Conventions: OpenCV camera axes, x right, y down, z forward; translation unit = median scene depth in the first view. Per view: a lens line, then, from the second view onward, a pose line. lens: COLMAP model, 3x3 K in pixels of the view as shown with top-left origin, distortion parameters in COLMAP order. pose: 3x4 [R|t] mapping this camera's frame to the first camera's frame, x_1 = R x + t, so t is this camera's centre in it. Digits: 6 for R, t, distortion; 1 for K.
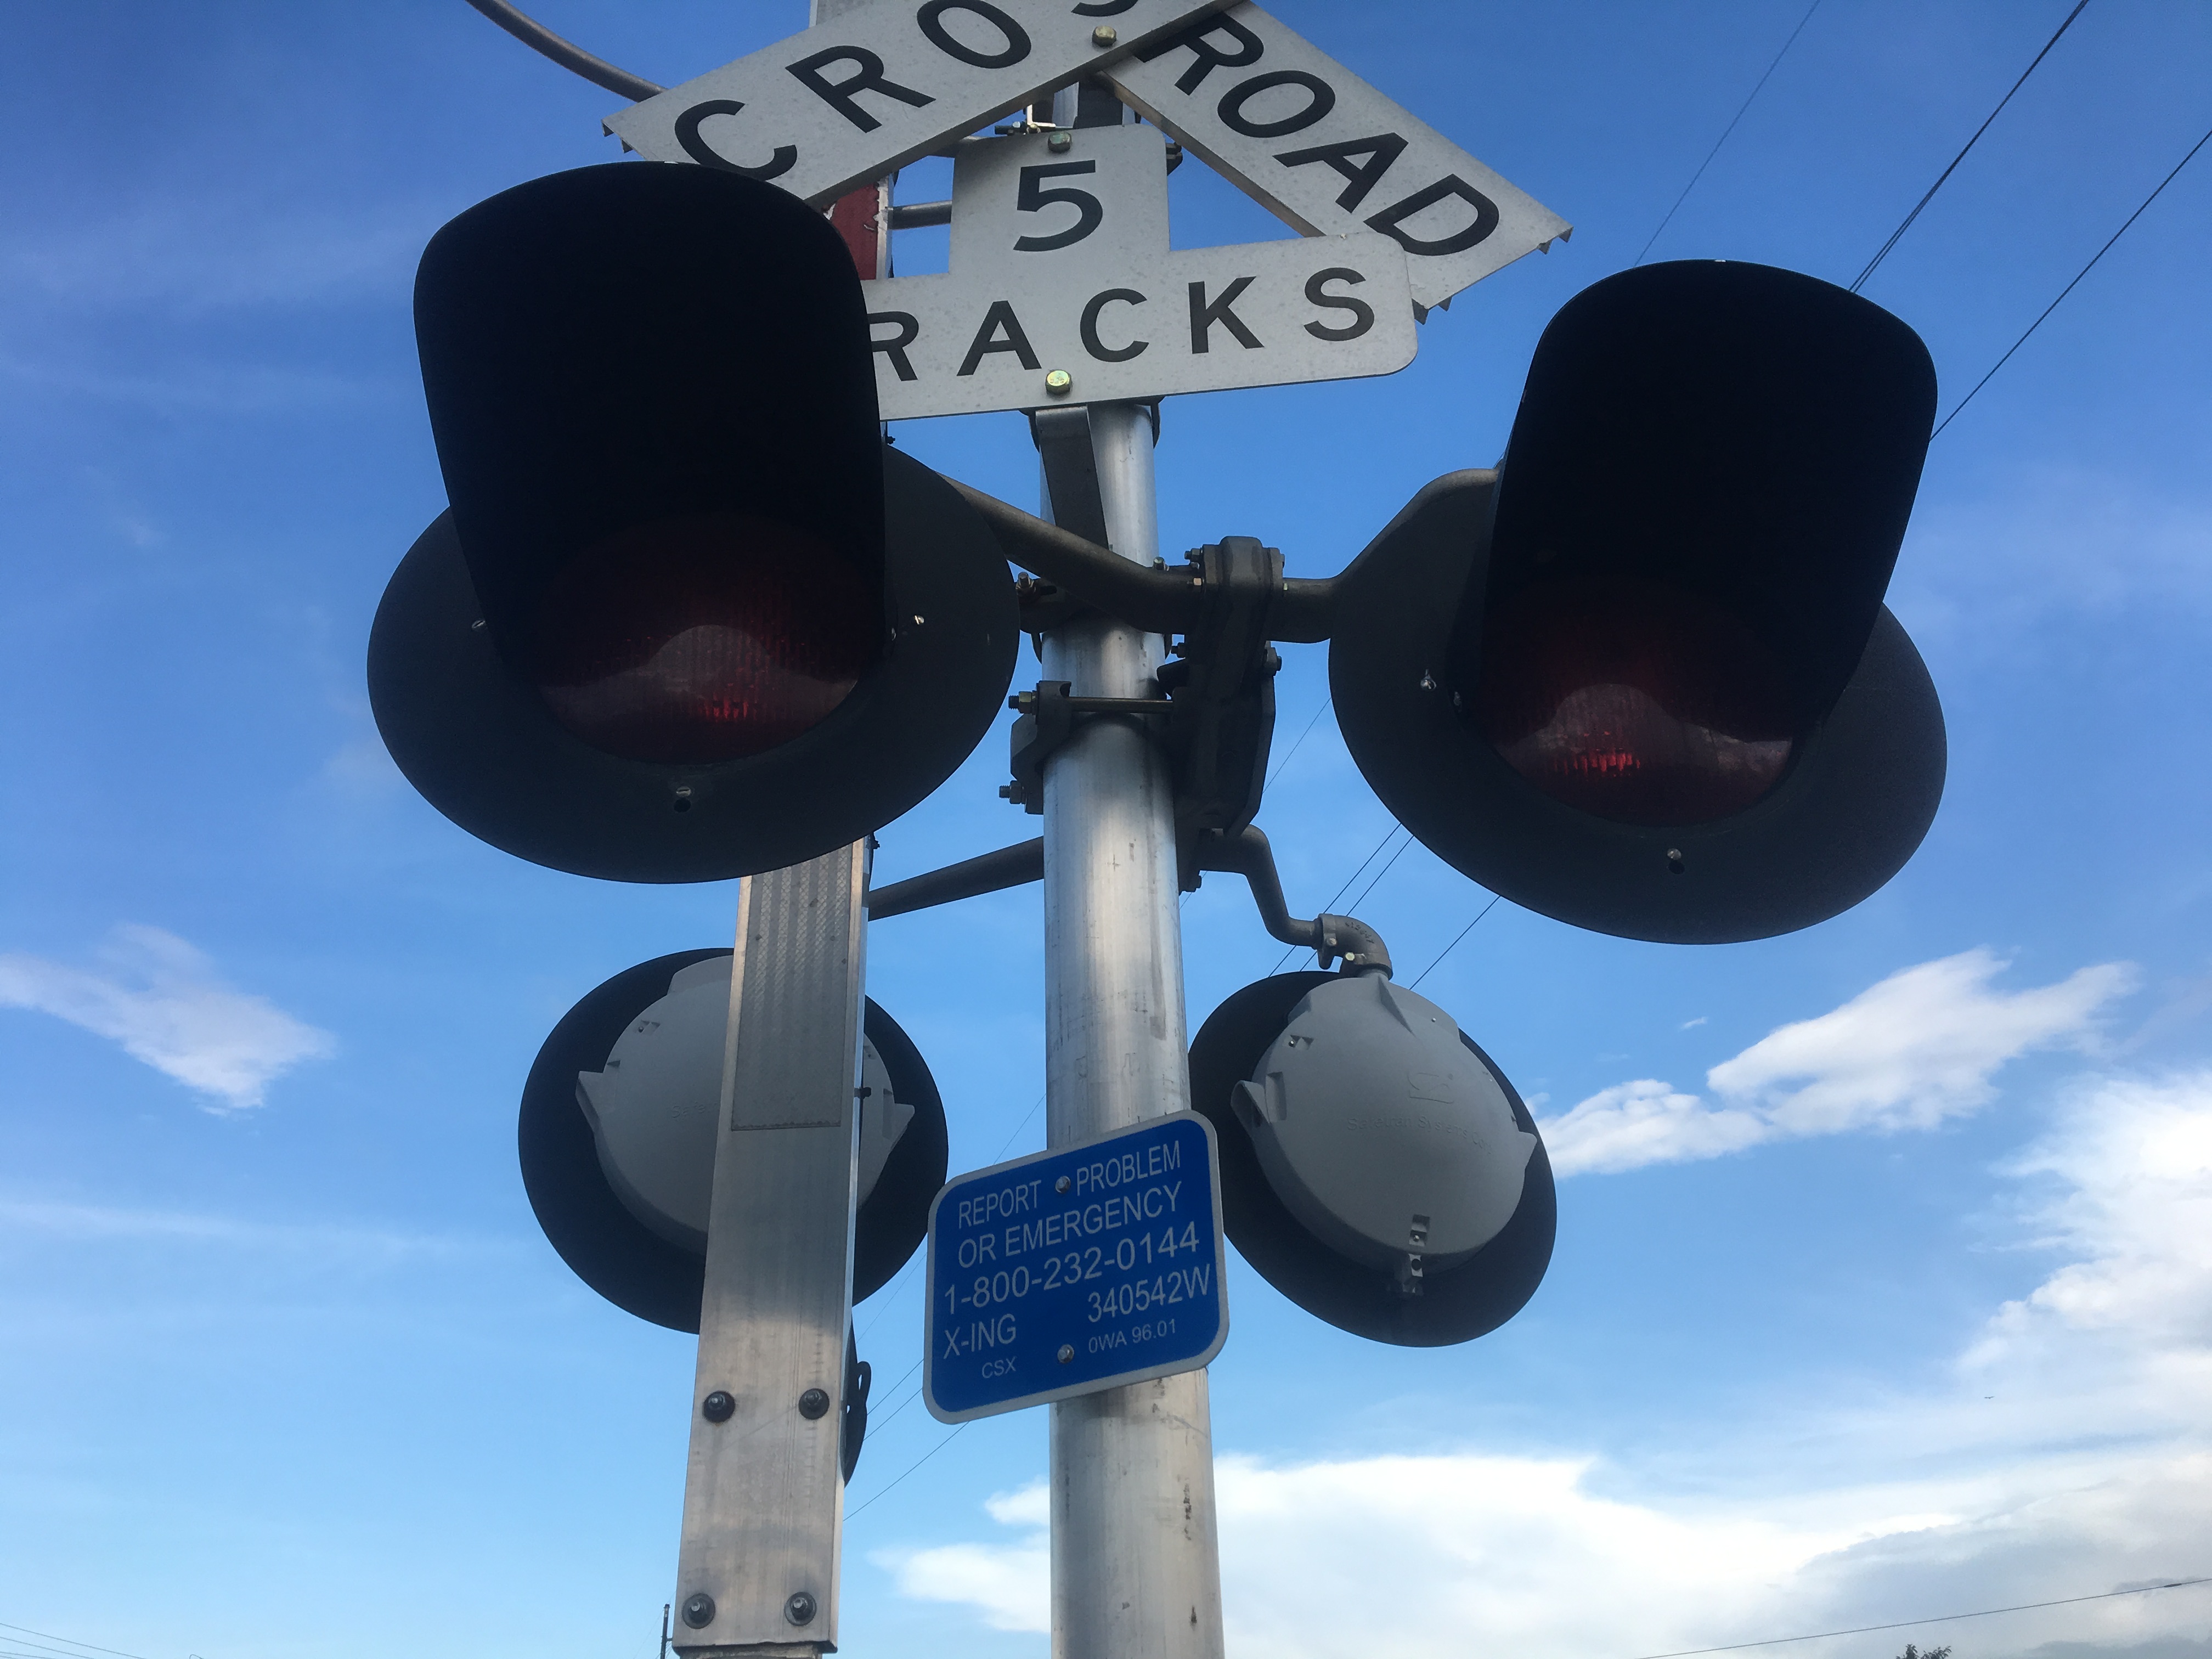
lens RADIAL K [[1900.0, 0, 1094.2], [0, 1900.0, 828.2], [0, 0, 1]] dist [0.092574, -0.128082]
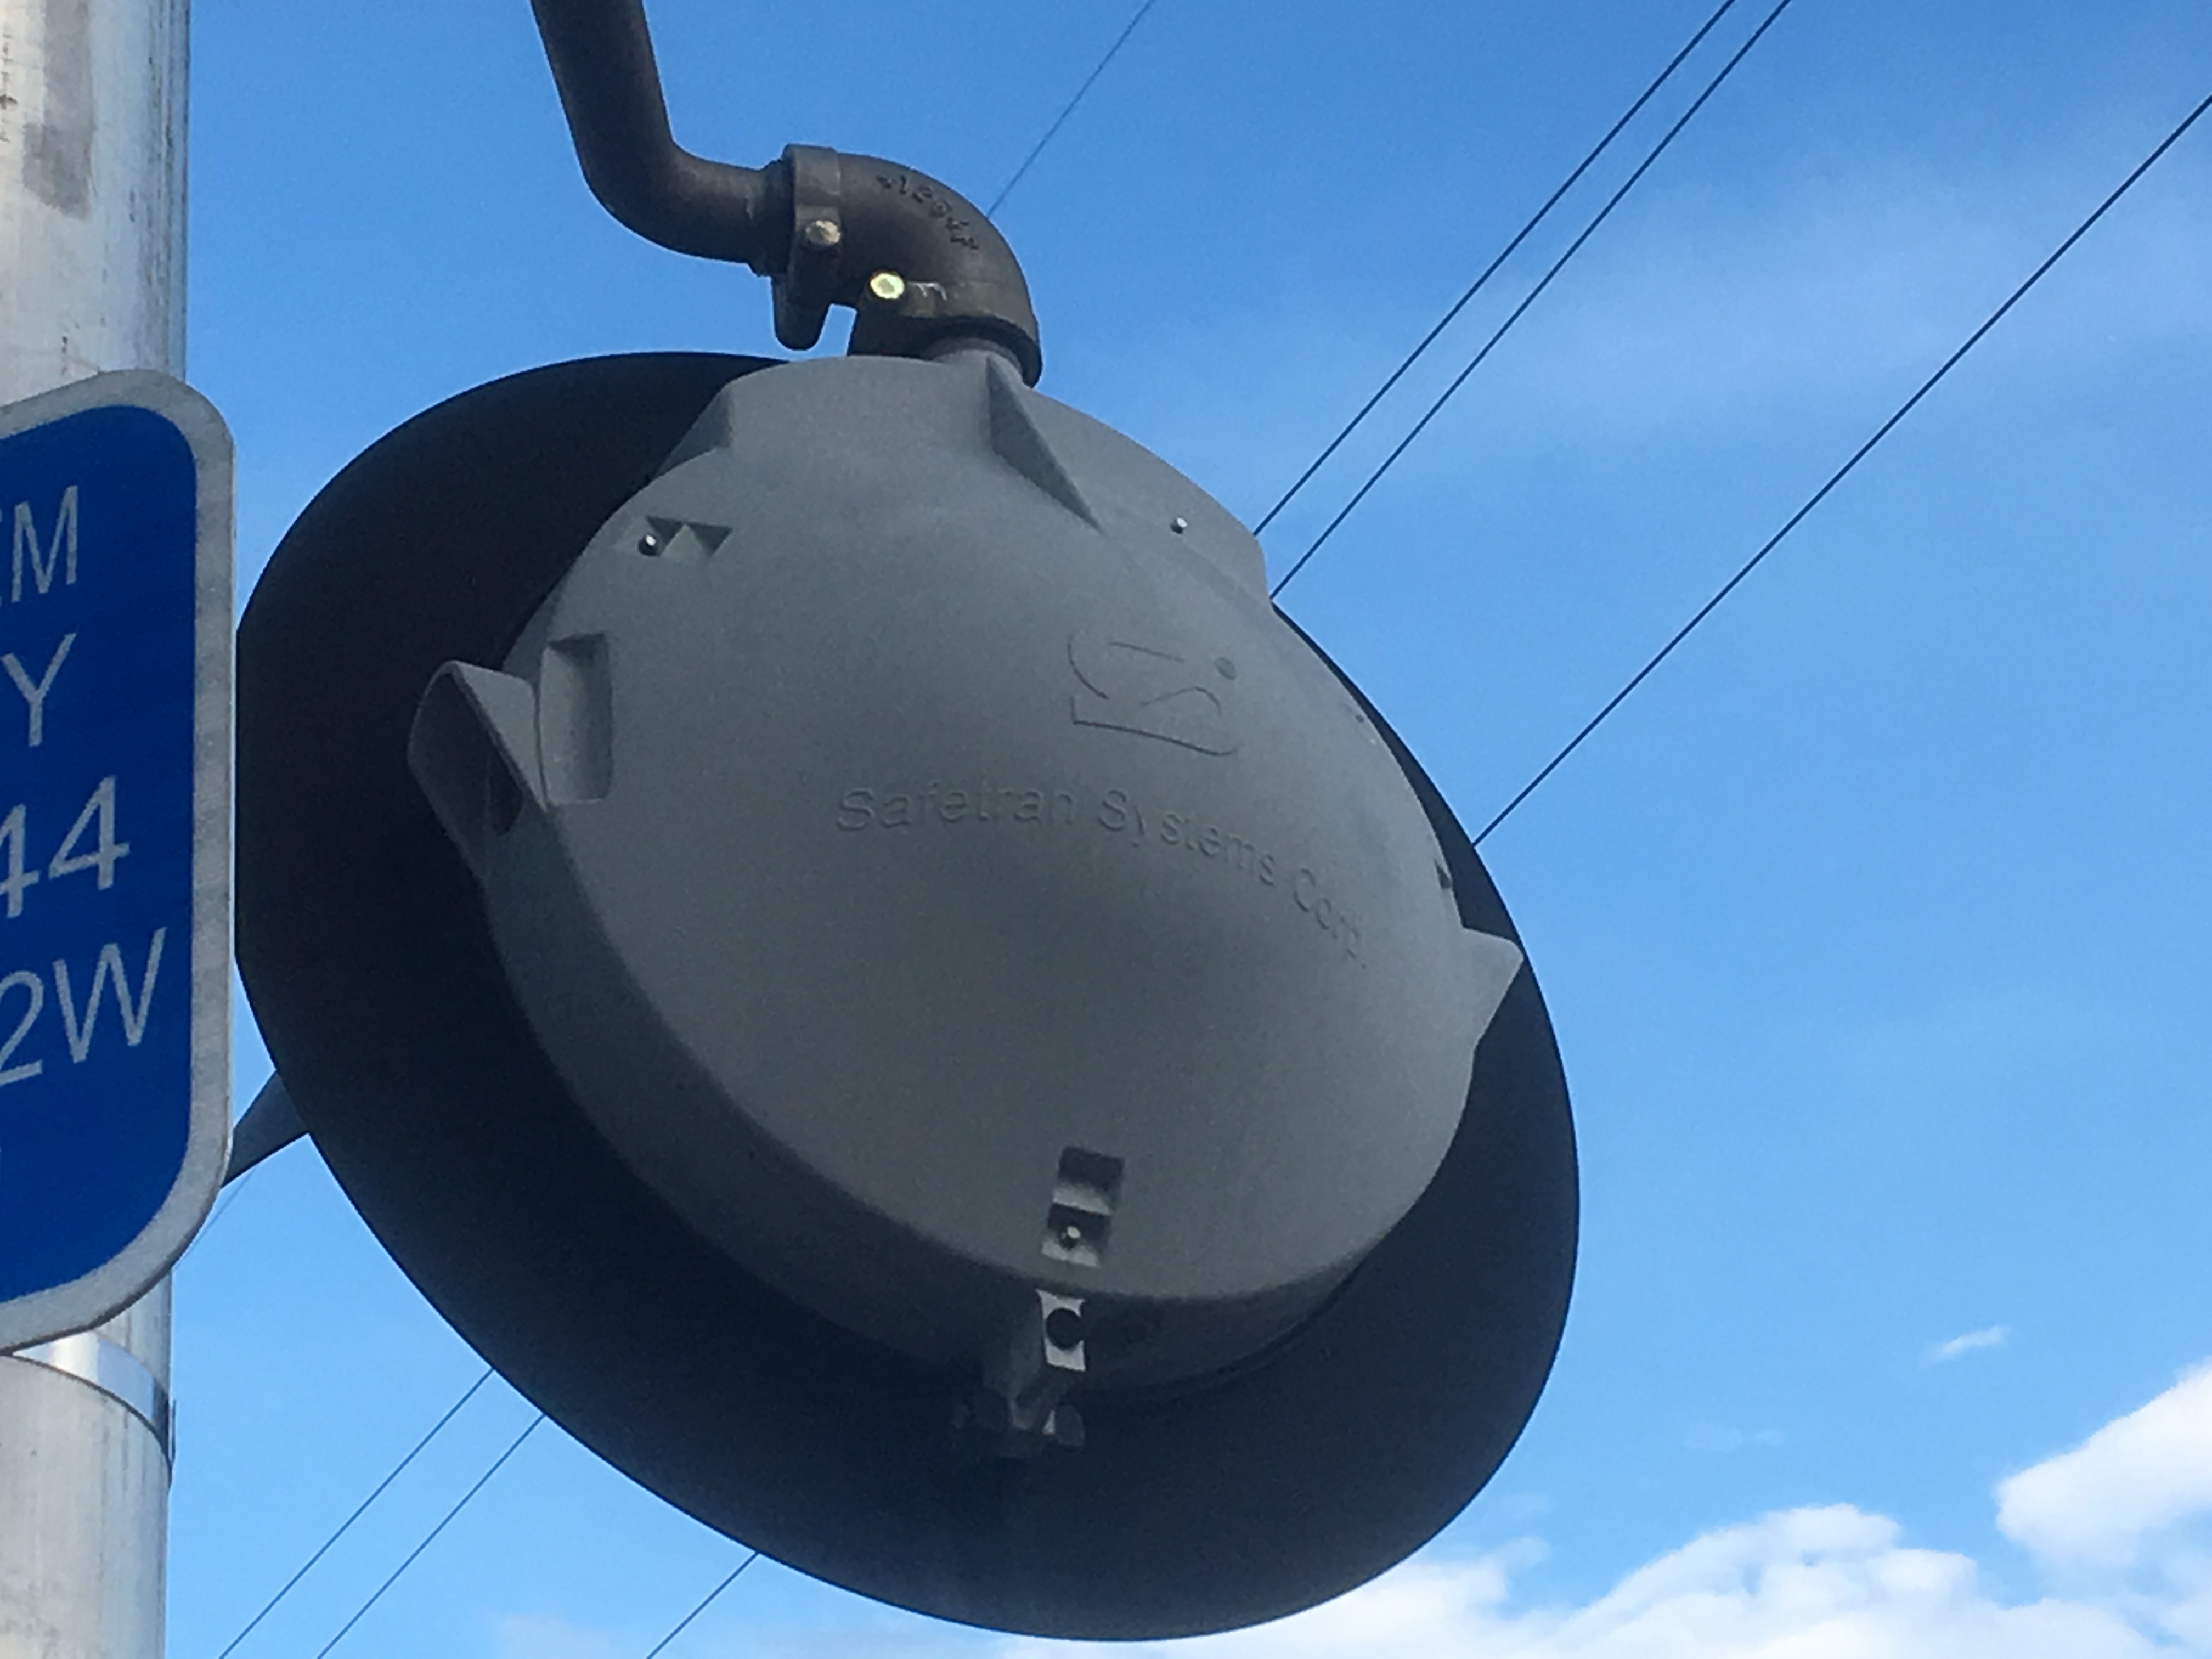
lens RADIAL K [[5781.8, 0, 1113.8], [0, 5781.8, 827.8], [0, 0, 1]] dist [0.224499, 0.000000]
pose [[0.987373, 0.041092, 0.152989, 0.060492], [-0.043926, 0.998919, 0.015193, 0.184406], [-0.152199, -0.021722, 0.988111, 0.248142]]
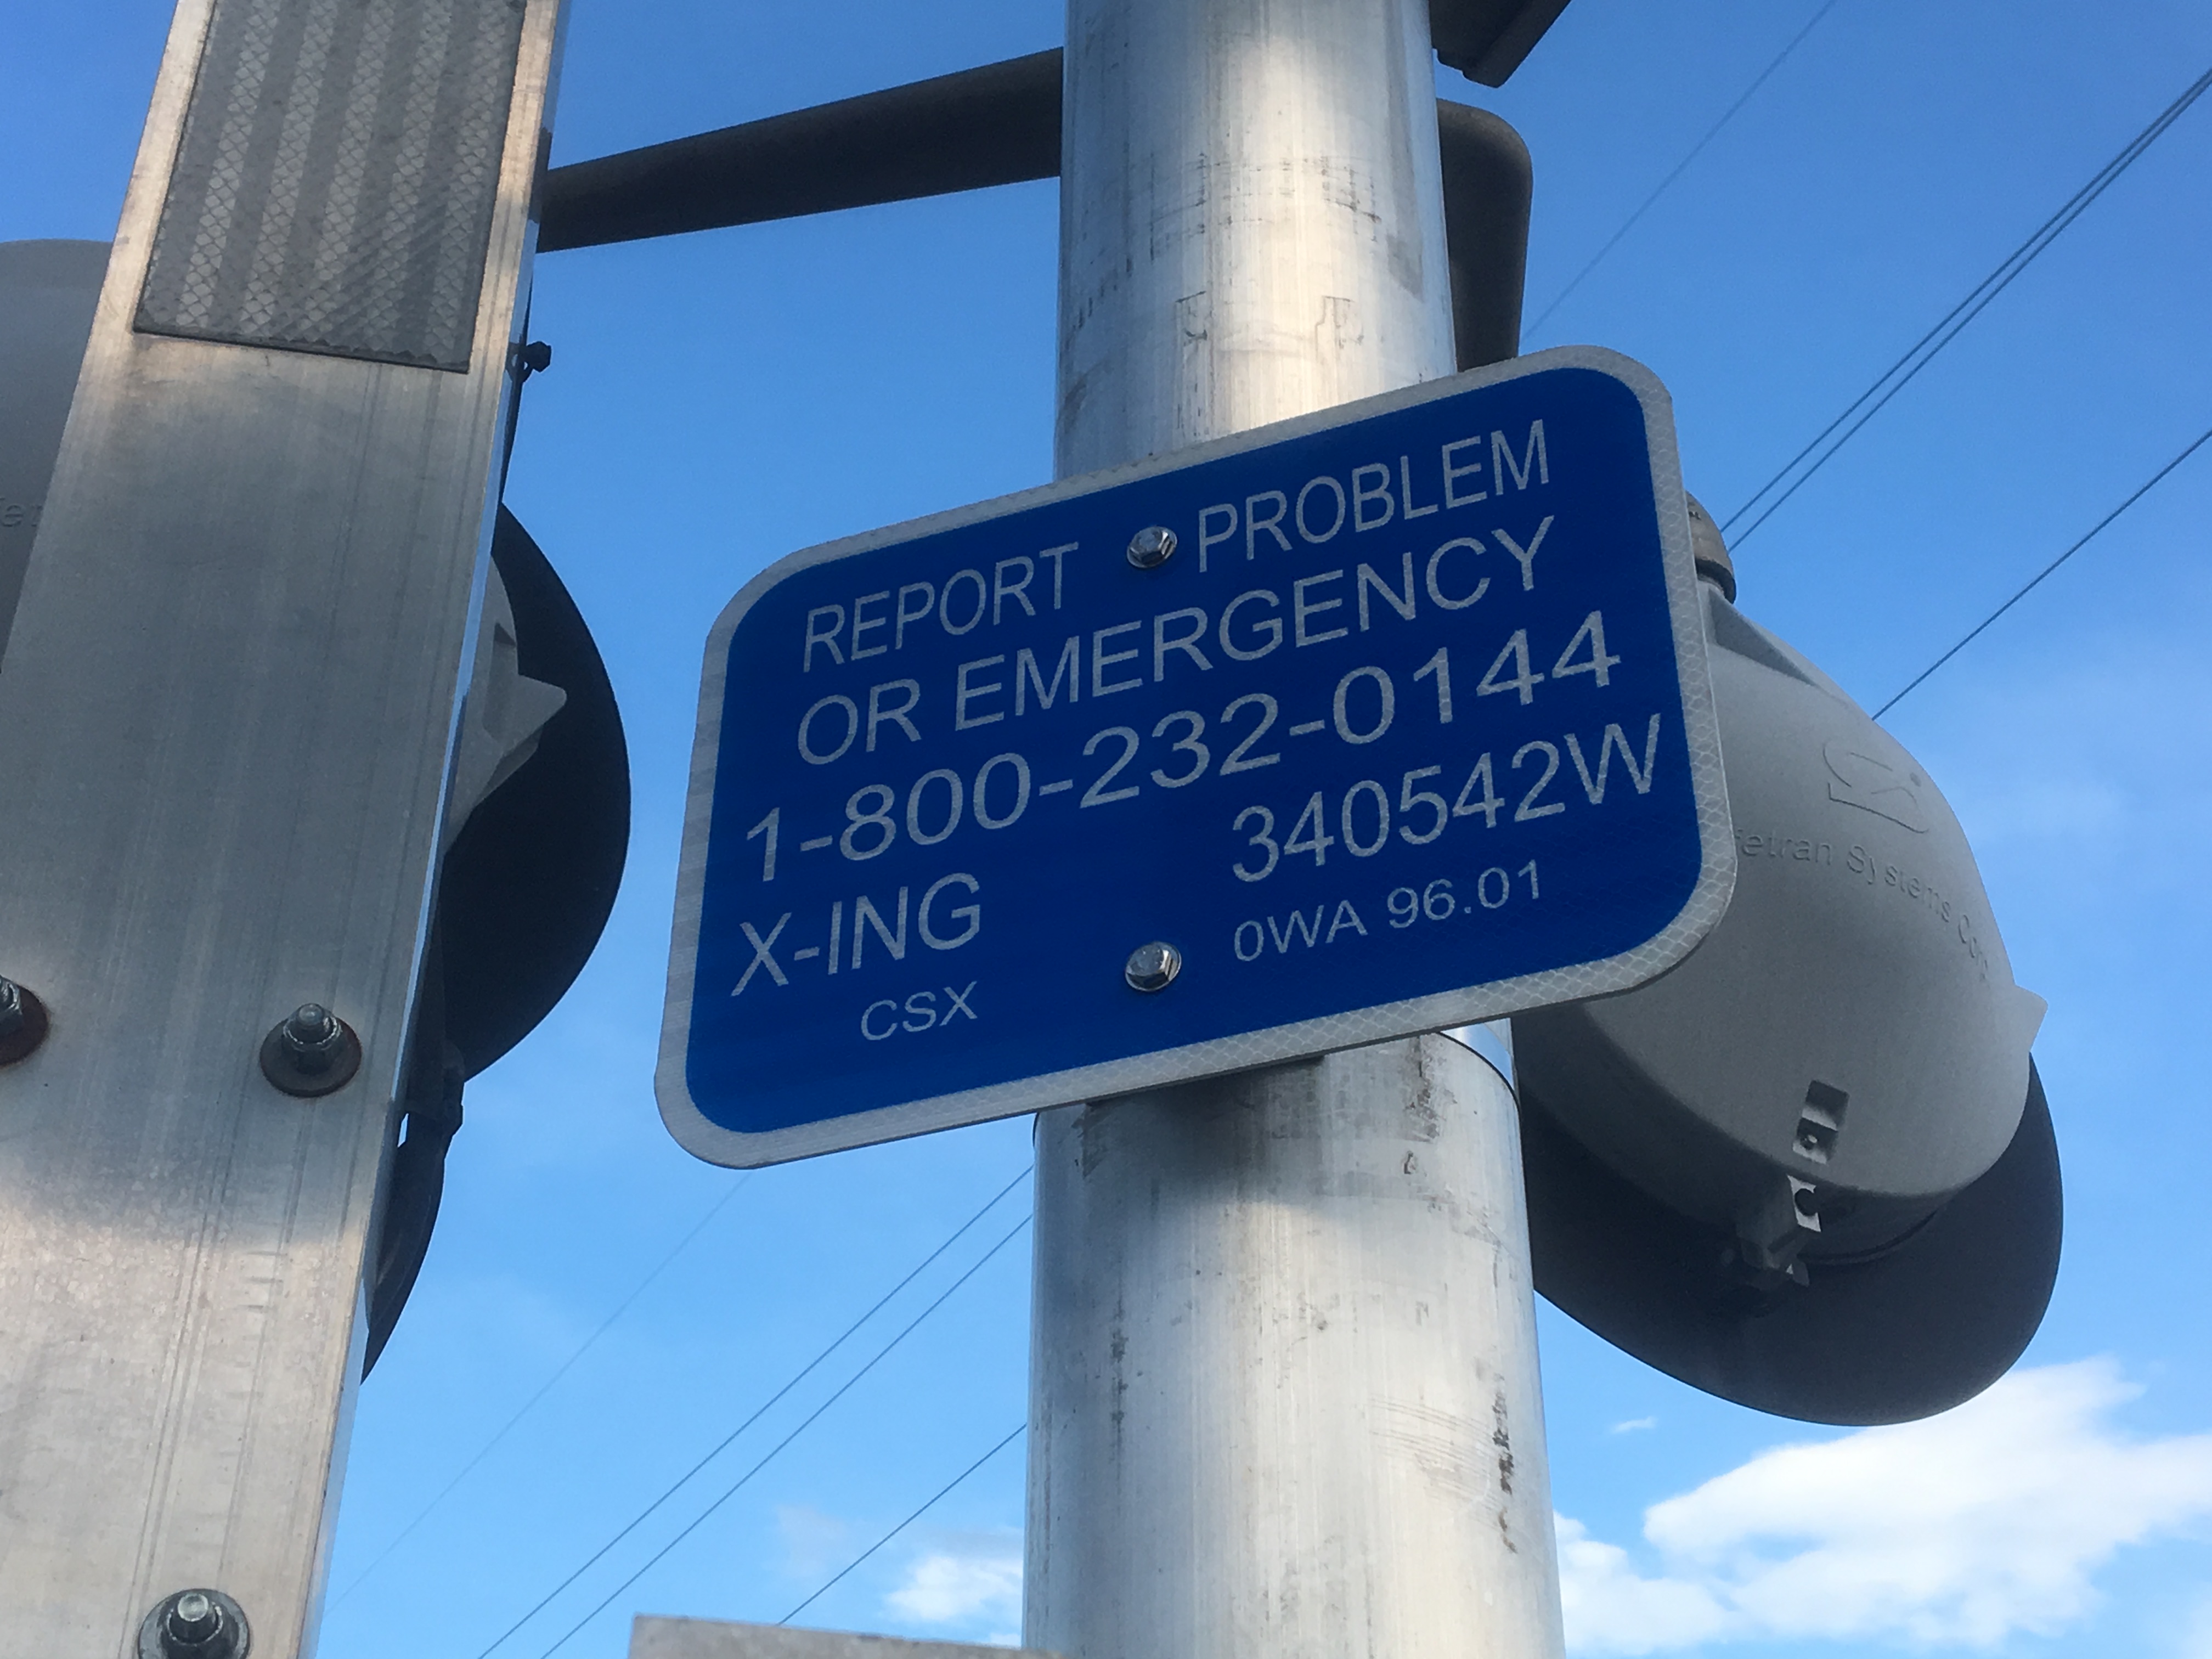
lens RADIAL K [[3243.5, 0, 1096.1], [0, 3243.5, 846.1], [0, 0, 1]] dist [0.099120, 0.000000]
pose [[0.982671, 0.140269, 0.121172, -0.086870], [-0.134327, 0.989357, -0.055931, 0.270424], [-0.127728, 0.038685, 0.991055, 0.441170]]
